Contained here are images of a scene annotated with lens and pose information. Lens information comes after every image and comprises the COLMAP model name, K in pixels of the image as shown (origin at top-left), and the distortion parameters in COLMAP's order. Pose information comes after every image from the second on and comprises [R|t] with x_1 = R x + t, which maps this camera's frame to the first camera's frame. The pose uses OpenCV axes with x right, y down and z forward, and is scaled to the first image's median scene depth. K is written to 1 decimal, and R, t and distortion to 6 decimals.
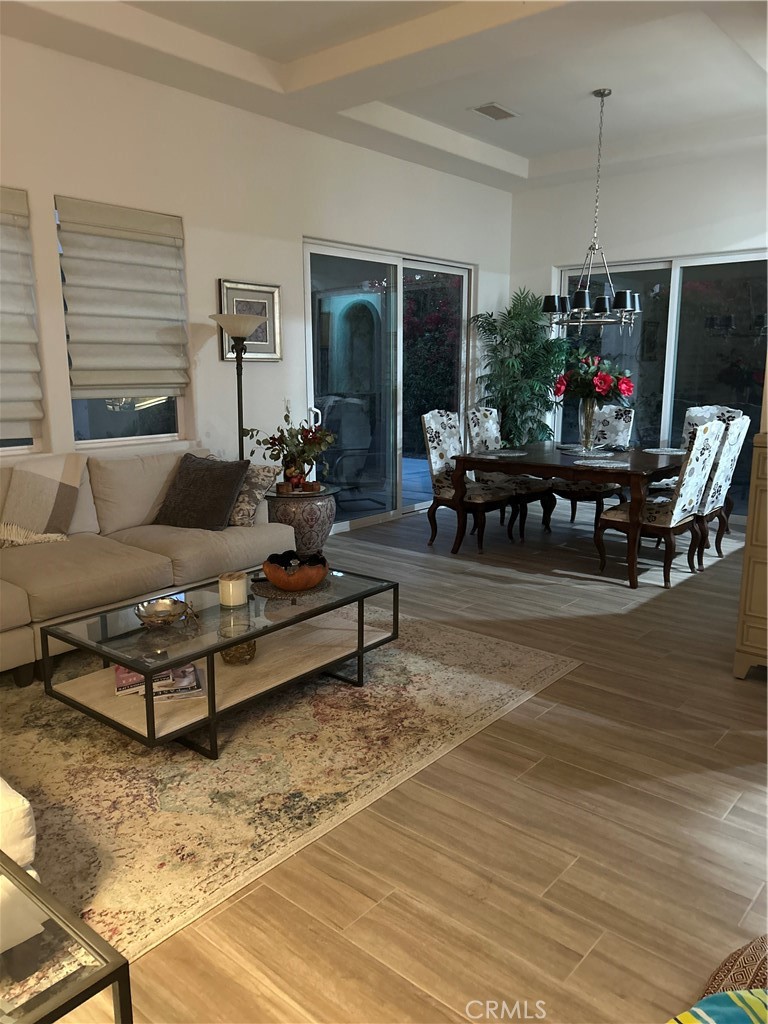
lens RADIAL K [[772.9, 0, 379.2], [0, 772.9, 517.5], [0, 0, 1]] dist [0.115874, -0.180493]
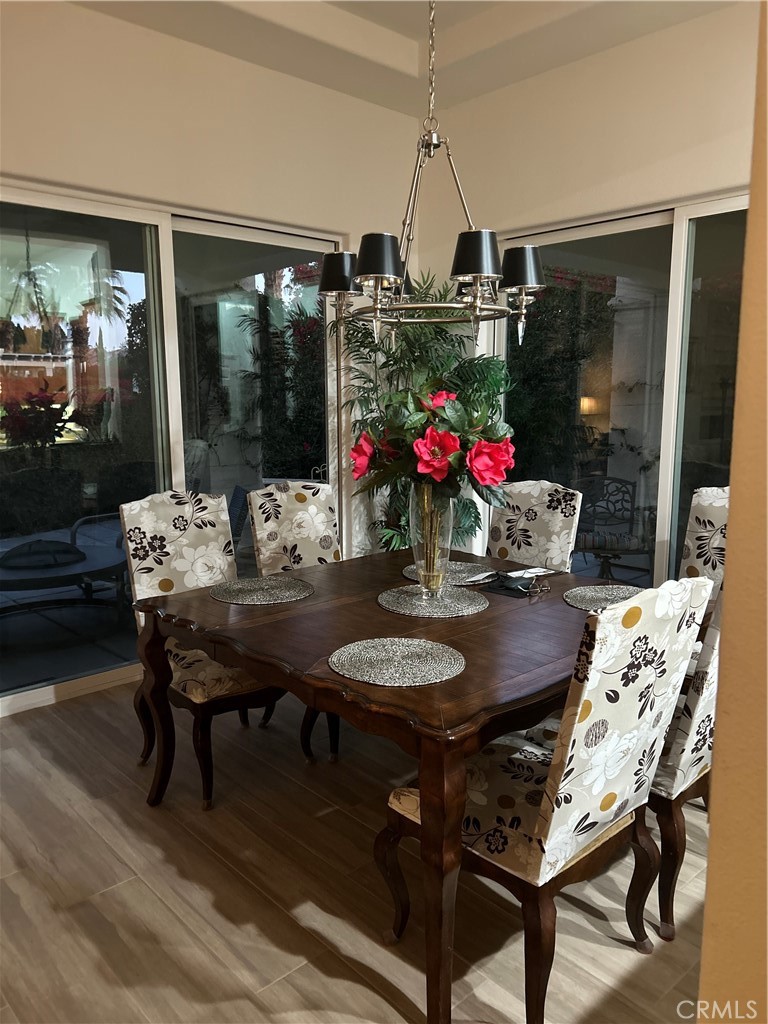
lens RADIAL K [[772.9, 0, 379.2], [0, 772.9, 517.5], [0, 0, 1]] dist [0.115874, -0.180493]
pose [[0.993285, 0.018701, -0.114171, 0.274536], [-0.022625, 0.999194, -0.033173, -0.110487], [0.113458, 0.035533, 0.992907, 0.521031]]
